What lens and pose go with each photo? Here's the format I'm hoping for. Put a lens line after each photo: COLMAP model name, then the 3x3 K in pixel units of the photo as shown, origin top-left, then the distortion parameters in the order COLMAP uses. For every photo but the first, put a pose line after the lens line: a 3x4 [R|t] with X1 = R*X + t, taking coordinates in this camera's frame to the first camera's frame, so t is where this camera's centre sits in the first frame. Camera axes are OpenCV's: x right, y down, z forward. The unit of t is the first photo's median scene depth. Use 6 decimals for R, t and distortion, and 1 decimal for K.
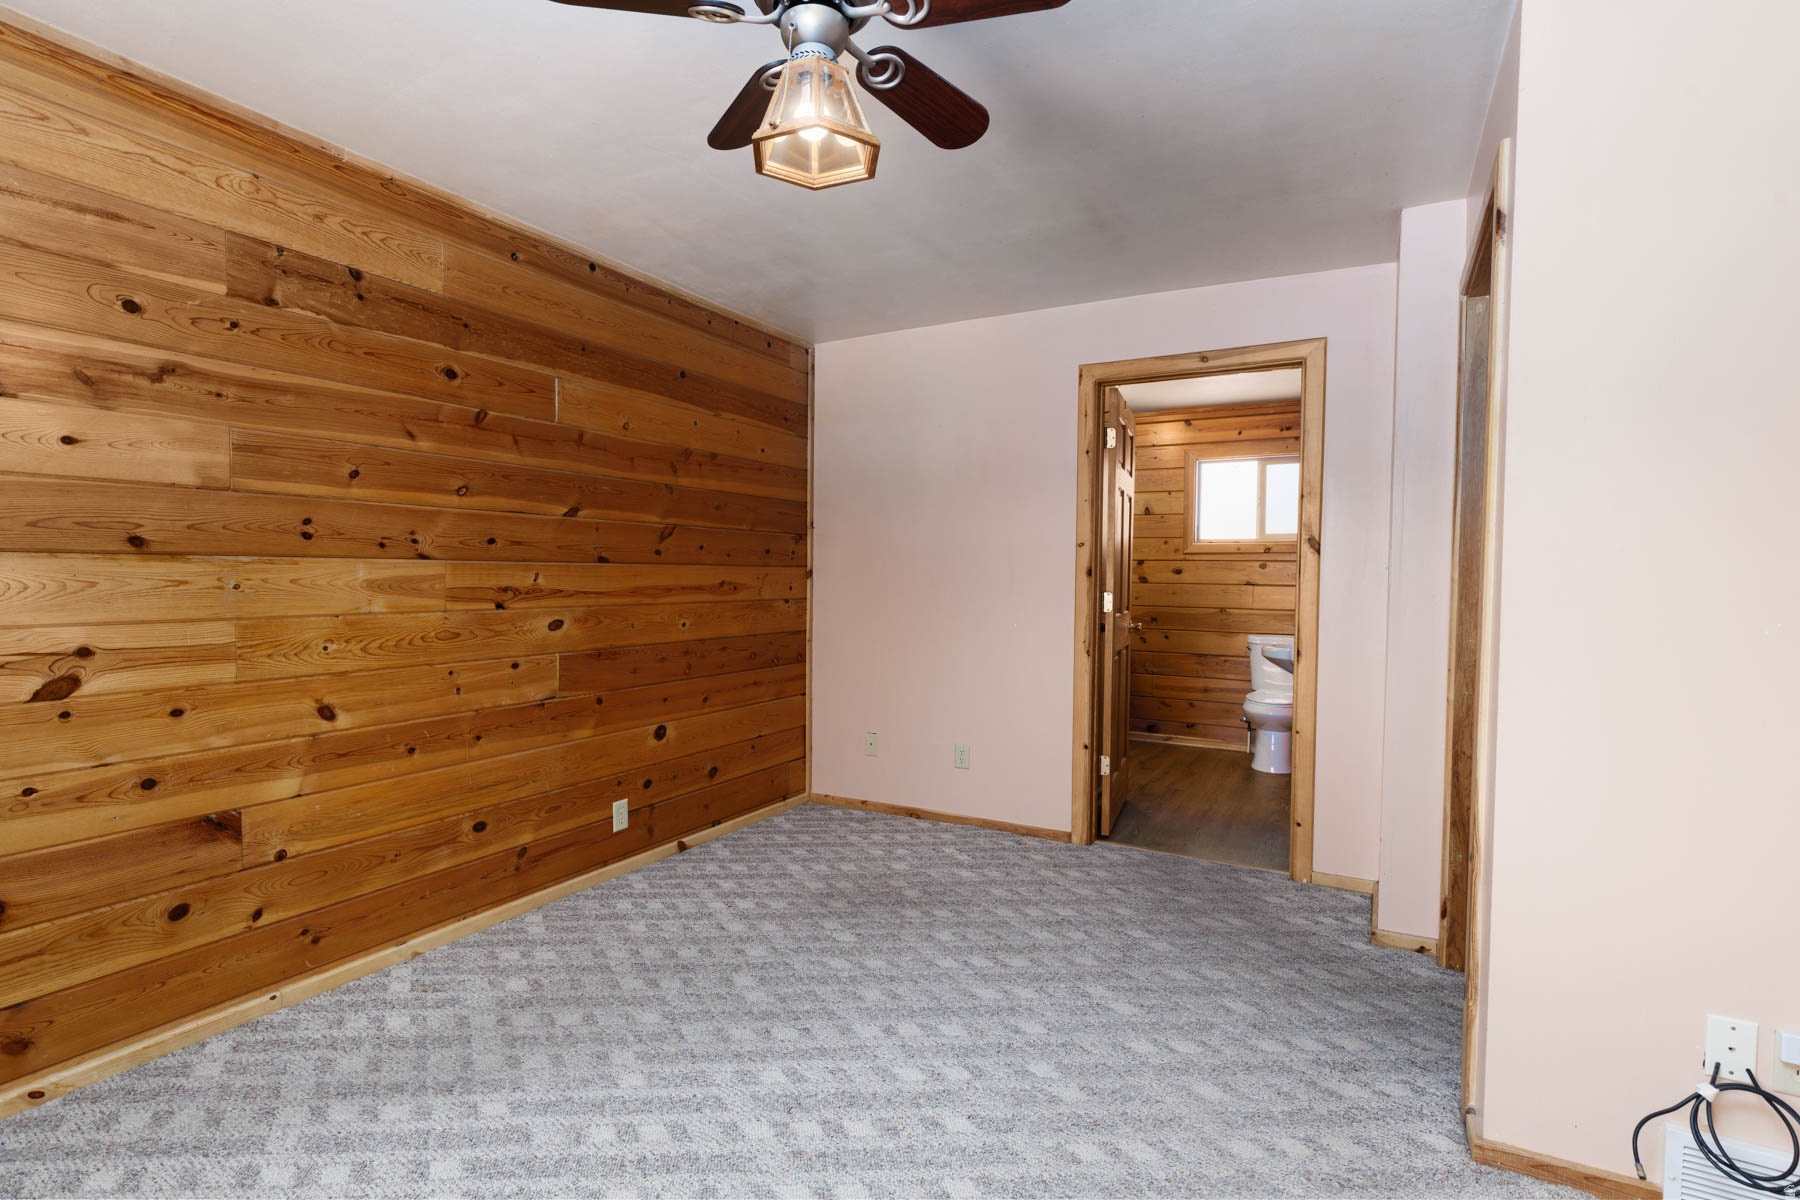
lens RADIAL K [[862.8, 0, 901.3], [0, 862.8, 598.6], [0, 0, 1]] dist [0.003946, -0.001450]
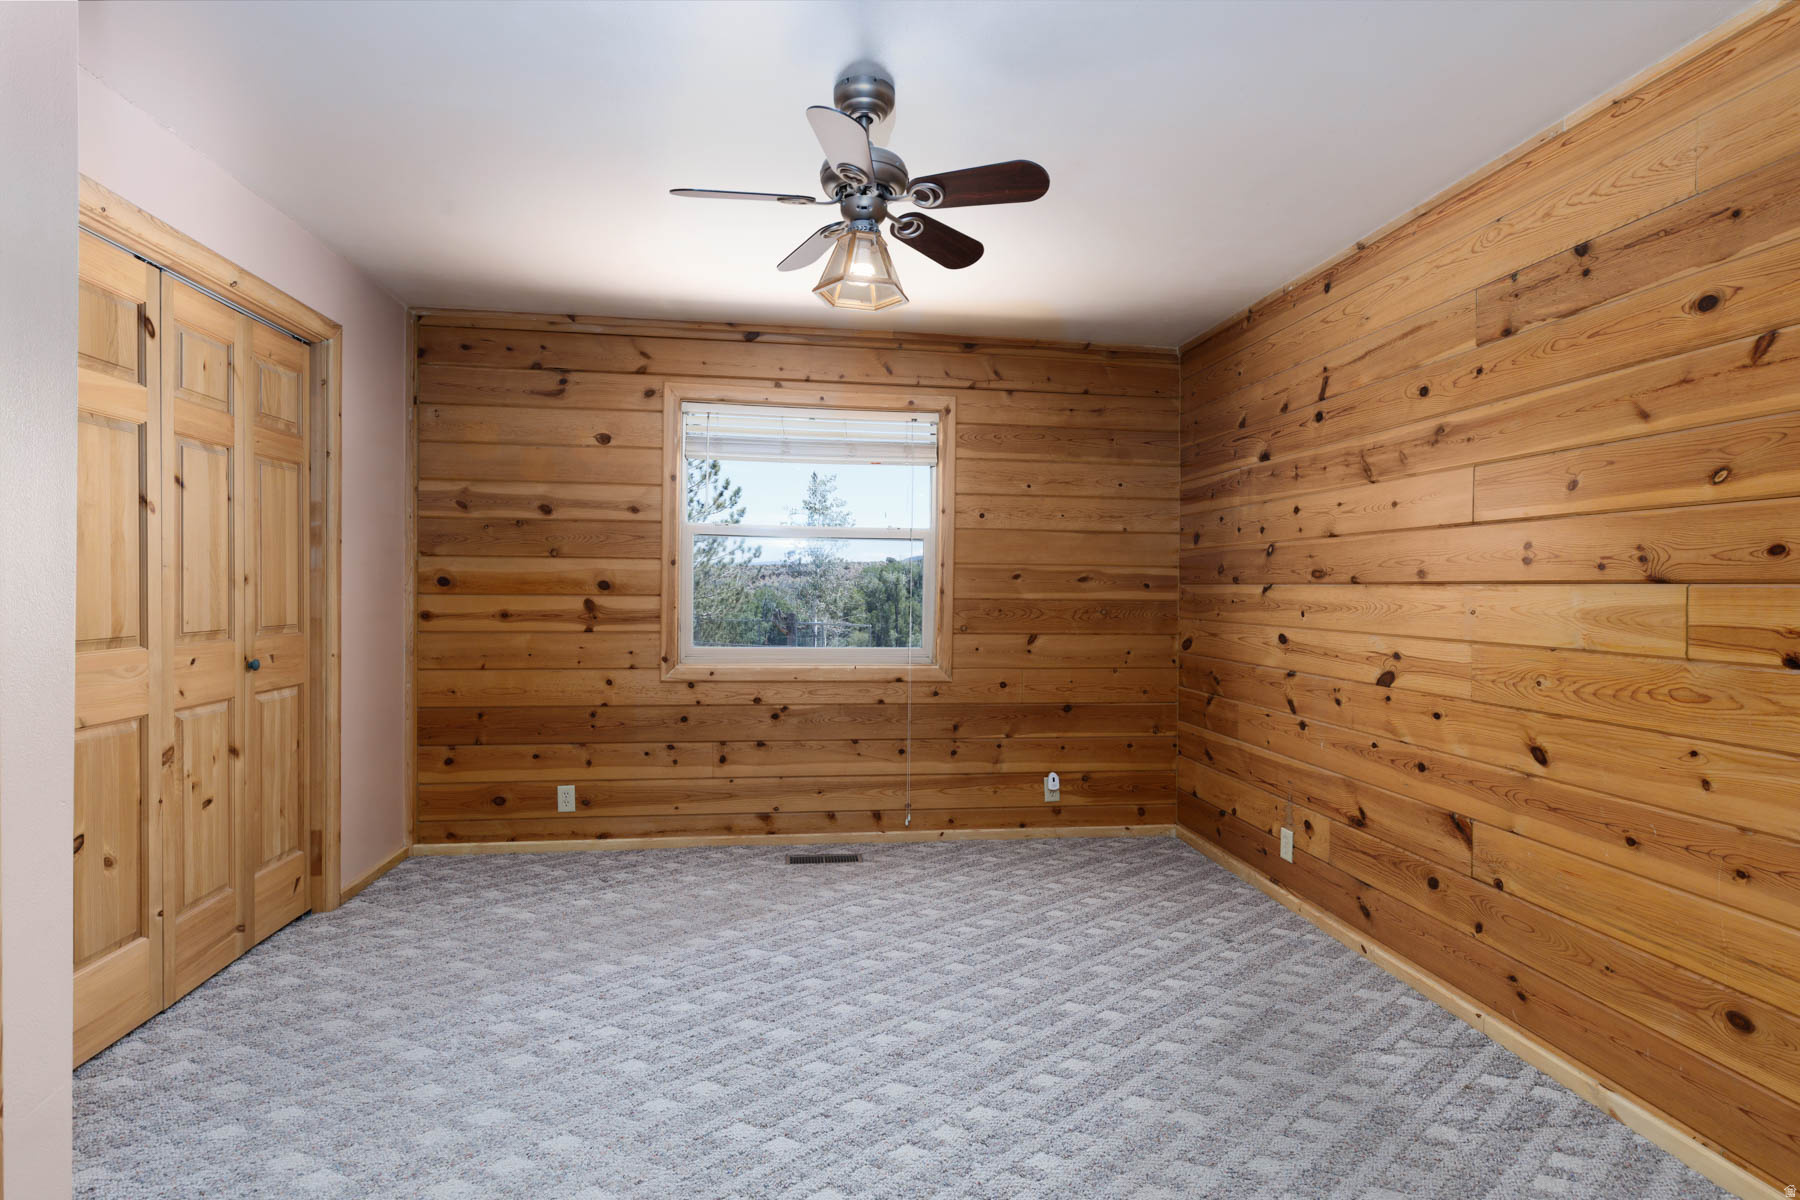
lens RADIAL K [[862.8, 0, 902.5], [0, 862.8, 596.3], [0, 0, 1]] dist [0.003946, -0.001450]
pose [[-0.804220, -0.013042, -0.594188, 0.421501], [-0.037523, 0.998879, 0.028862, -0.035786], [0.593145, 0.045507, -0.803808, 1.355731]]
